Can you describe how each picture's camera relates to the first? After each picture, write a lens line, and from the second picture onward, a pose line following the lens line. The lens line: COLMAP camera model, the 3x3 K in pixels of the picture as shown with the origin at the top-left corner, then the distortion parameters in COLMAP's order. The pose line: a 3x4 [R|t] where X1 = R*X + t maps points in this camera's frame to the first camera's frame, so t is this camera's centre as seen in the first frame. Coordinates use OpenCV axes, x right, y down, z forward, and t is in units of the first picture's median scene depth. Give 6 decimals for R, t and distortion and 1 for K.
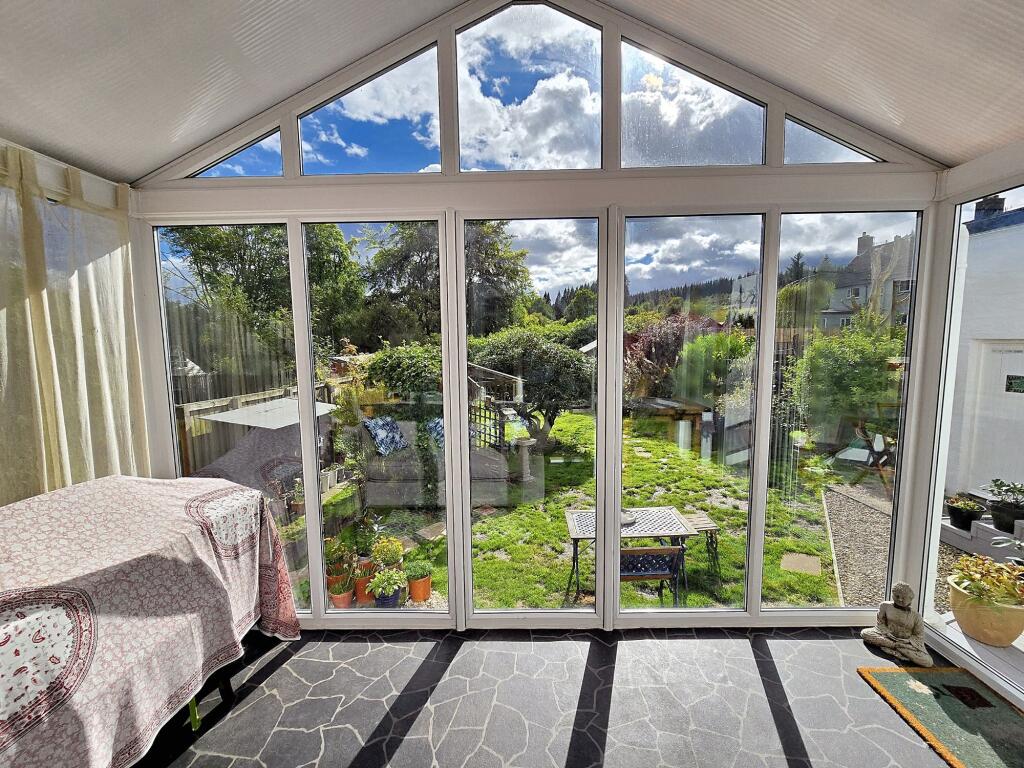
lens RADIAL K [[418.2, 0, 507.9], [0, 418.2, 378.9], [0, 0, 1]] dist [-0.005256, 0.000195]
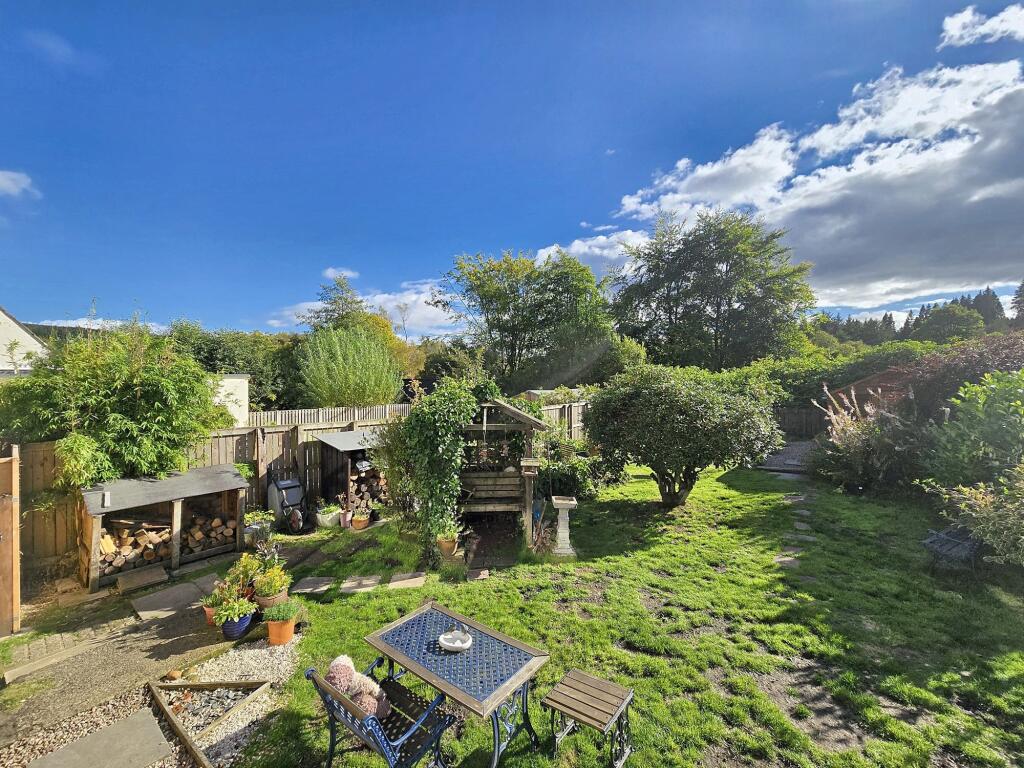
lens RADIAL K [[418.2, 0, 510.7], [0, 418.2, 377.7], [0, 0, 1]] dist [-0.005256, 0.000195]
pose [[0.795518, 0.010687, -0.605836, 0.459535], [-0.061791, 0.996063, -0.063567, -0.034109], [0.602771, 0.088004, 0.793046, 0.288267]]
